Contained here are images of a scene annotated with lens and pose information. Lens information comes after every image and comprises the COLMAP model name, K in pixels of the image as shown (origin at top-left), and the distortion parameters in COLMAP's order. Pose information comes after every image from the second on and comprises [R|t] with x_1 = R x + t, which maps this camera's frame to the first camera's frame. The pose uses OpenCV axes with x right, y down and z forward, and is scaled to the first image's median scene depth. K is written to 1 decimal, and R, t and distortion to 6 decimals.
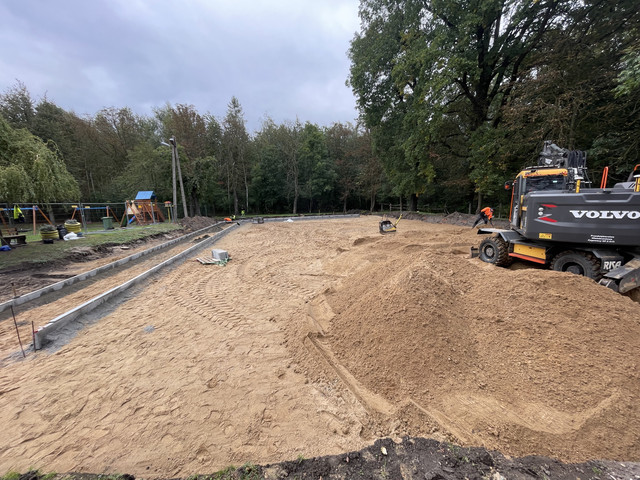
lens RADIAL K [[254.2, 0, 317.5], [0, 254.2, 242.7], [0, 0, 1]] dist [-0.002406, -0.000420]
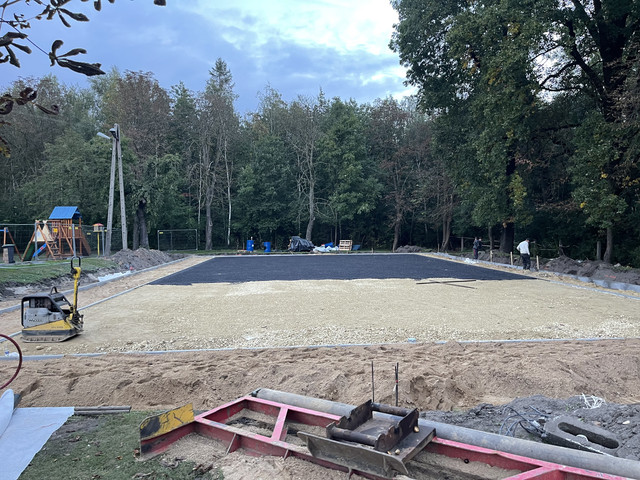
lens RADIAL K [[478.9, 0, 326.4], [0, 478.9, 242.6], [0, 0, 1]] dist [0.054073, -0.065281]
pose [[0.995985, 0.031271, -0.083885, 0.065117], [-0.042127, 0.990495, -0.130941, 0.015314], [0.078993, 0.133949, 0.987835, -0.113613]]
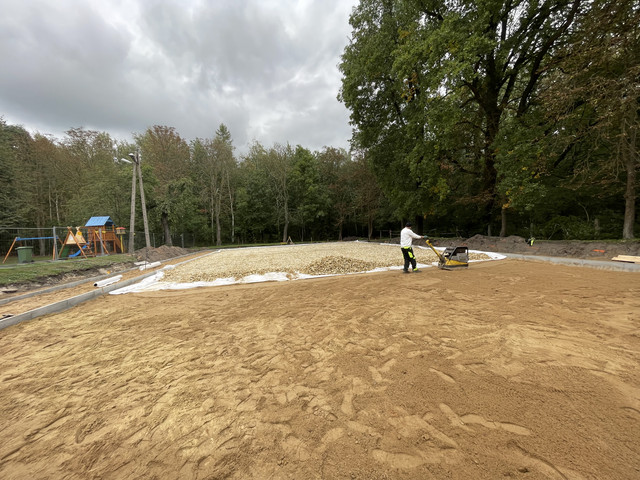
lens RADIAL K [[254.2, 0, 318.8], [0, 254.2, 240.9], [0, 0, 1]] dist [-0.002406, -0.000420]
pose [[0.999633, -0.014837, 0.022680, 0.014899], [0.017626, 0.991596, -0.128170, -0.004171], [-0.020588, 0.128522, 0.991493, 0.152437]]
